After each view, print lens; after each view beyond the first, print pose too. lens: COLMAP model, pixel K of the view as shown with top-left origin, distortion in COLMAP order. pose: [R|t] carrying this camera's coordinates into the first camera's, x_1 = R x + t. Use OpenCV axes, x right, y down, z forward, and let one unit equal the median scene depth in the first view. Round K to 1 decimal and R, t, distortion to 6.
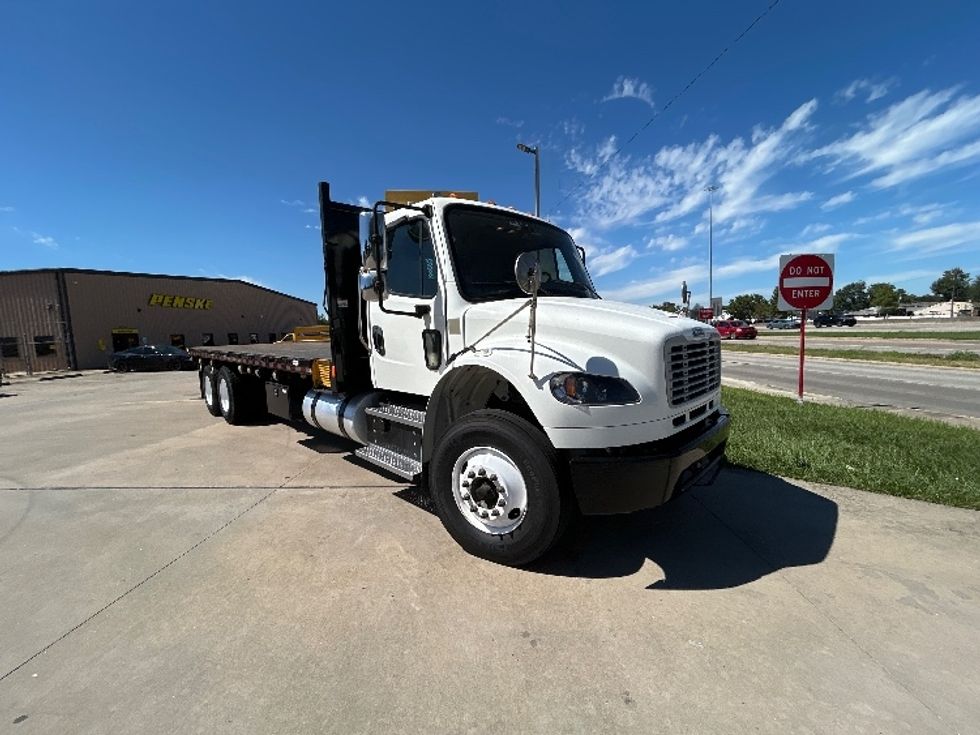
lens RADIAL K [[386.6, 0, 485.7], [0, 386.6, 366.8], [0, 0, 1]] dist [-0.002420, -0.000433]
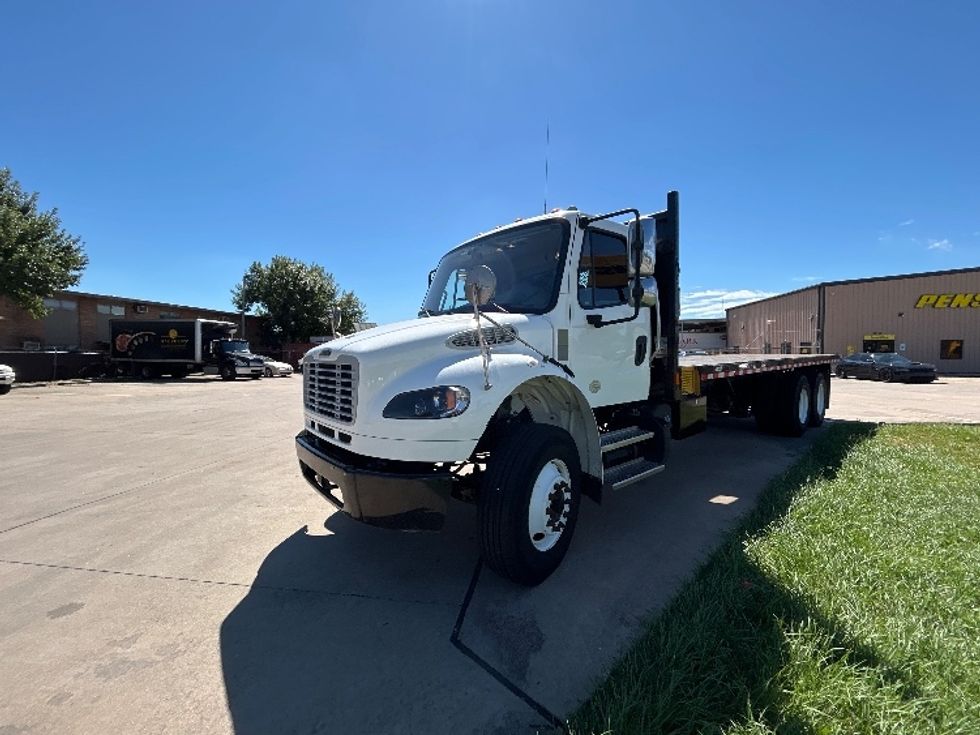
lens RADIAL K [[386.6, 0, 485.7], [0, 386.6, 366.8], [0, 0, 1]] dist [-0.002420, -0.000433]
pose [[-0.097565, 0.064665, -0.993126, 0.139033], [-0.078444, 0.994283, 0.072447, -0.014625], [0.992133, 0.084973, -0.091935, 0.138066]]
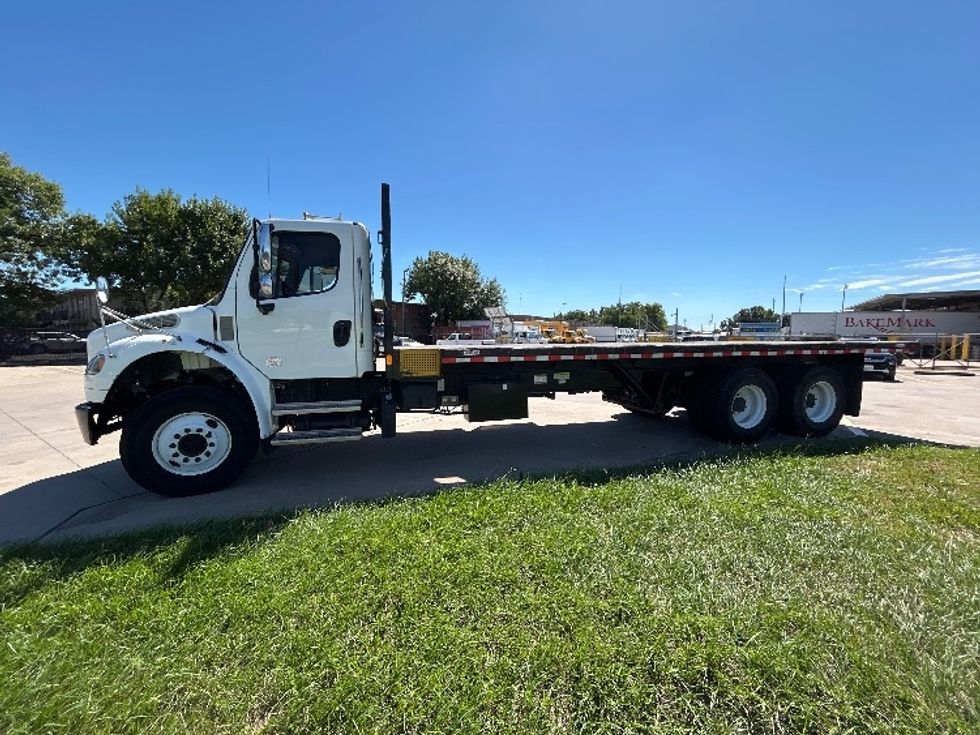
lens RADIAL K [[386.6, 0, 485.7], [0, 386.6, 366.8], [0, 0, 1]] dist [-0.002420, -0.000433]
pose [[-0.508684, 0.092422, -0.855978, 0.105790], [-0.065508, 0.987185, 0.145518, -0.026393], [0.858458, 0.130096, -0.496110, 0.289342]]
